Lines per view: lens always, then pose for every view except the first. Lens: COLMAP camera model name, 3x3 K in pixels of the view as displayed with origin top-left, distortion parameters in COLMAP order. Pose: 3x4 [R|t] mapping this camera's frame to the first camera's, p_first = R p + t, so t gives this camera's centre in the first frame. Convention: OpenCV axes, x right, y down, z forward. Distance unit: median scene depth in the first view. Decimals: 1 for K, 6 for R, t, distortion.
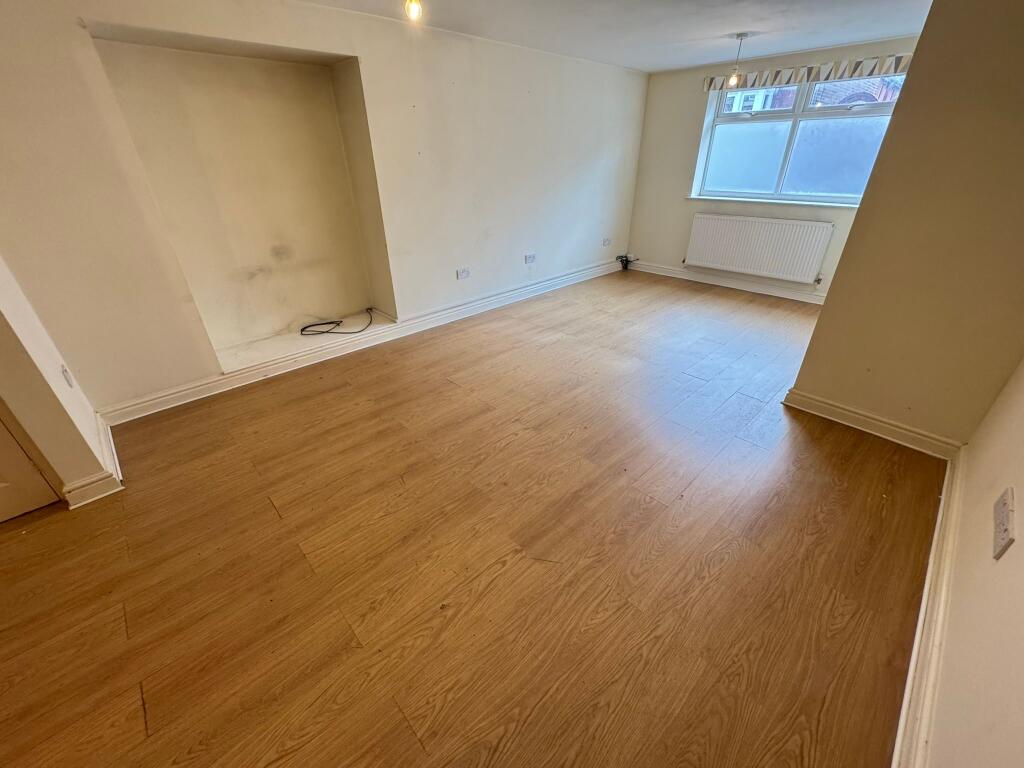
lens RADIAL K [[414.6, 0, 520.4], [0, 414.6, 383.2], [0, 0, 1]] dist [-0.000958, -0.000357]
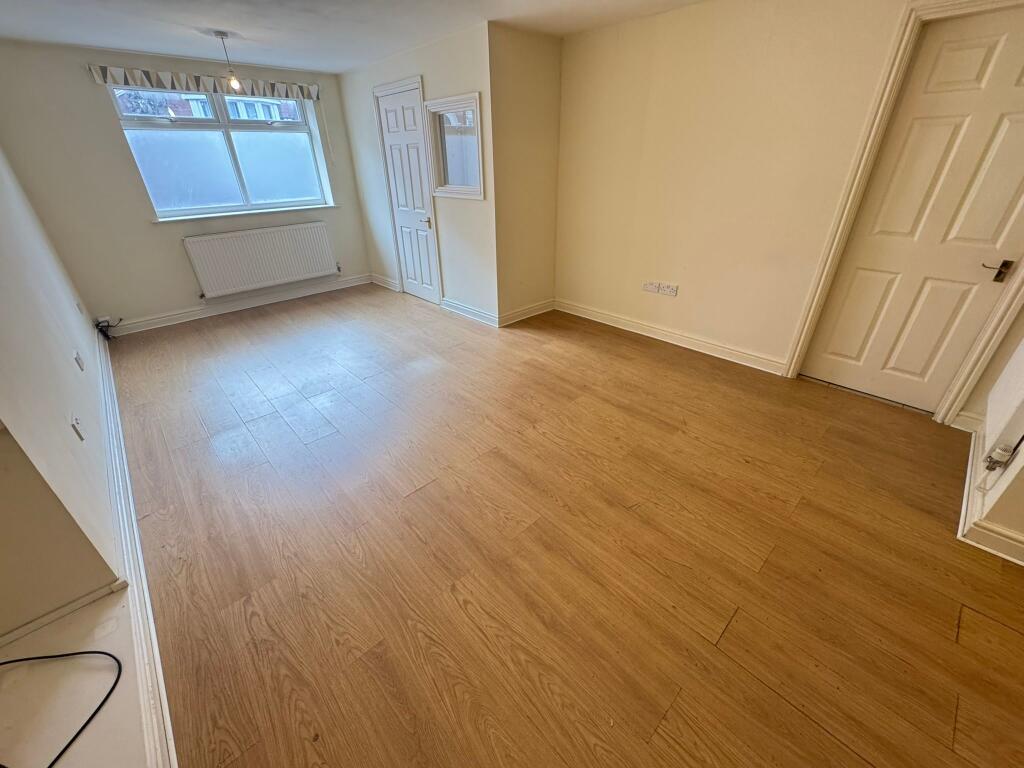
lens RADIAL K [[405.3, 0, 509.1], [0, 405.3, 380.2], [0, 0, 1]] dist [-0.000426, -0.000151]
pose [[0.022970, -0.473404, 0.880546, -0.625124], [0.497604, 0.769338, 0.400636, -0.315684], [-0.867100, 0.428960, 0.253240, 0.586617]]
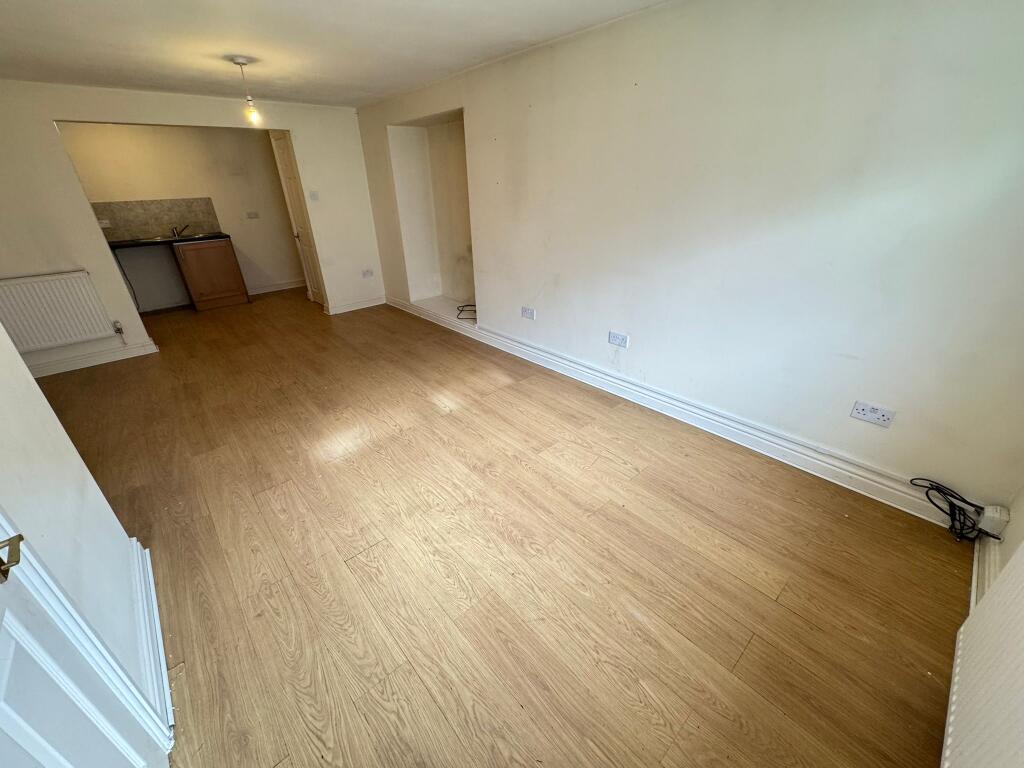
lens RADIAL K [[416.1, 0, 508.8], [0, 416.1, 388.7], [0, 0, 1]] dist [-0.001276, -0.000209]
pose [[-0.051870, 0.459608, -0.886606, 0.944497], [-0.458461, 0.777759, 0.430005, -0.646046], [0.887200, 0.428779, 0.170369, 1.122310]]
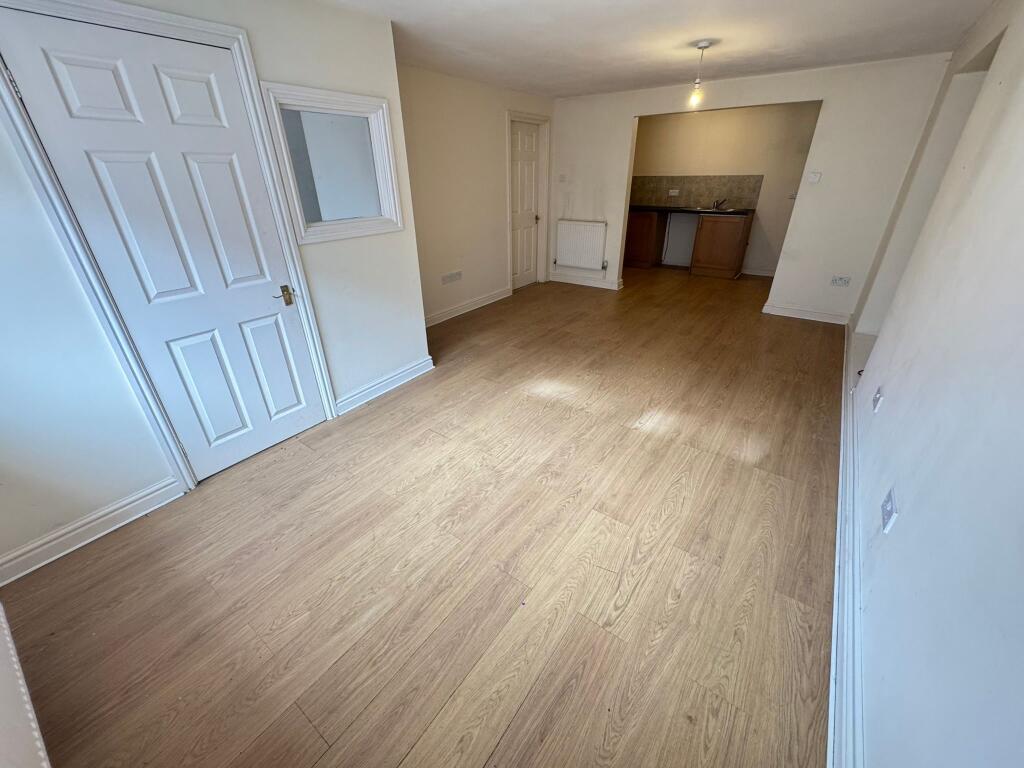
lens RADIAL K [[405.4, 0, 504.7], [0, 405.4, 386.5], [0, 0, 1]] dist [-0.000658, 0.000024]
pose [[-0.988734, 0.091426, -0.118520, 0.488456], [-0.049259, 0.548956, 0.834398, -0.858352], [0.141348, 0.830836, -0.538268, 1.521797]]
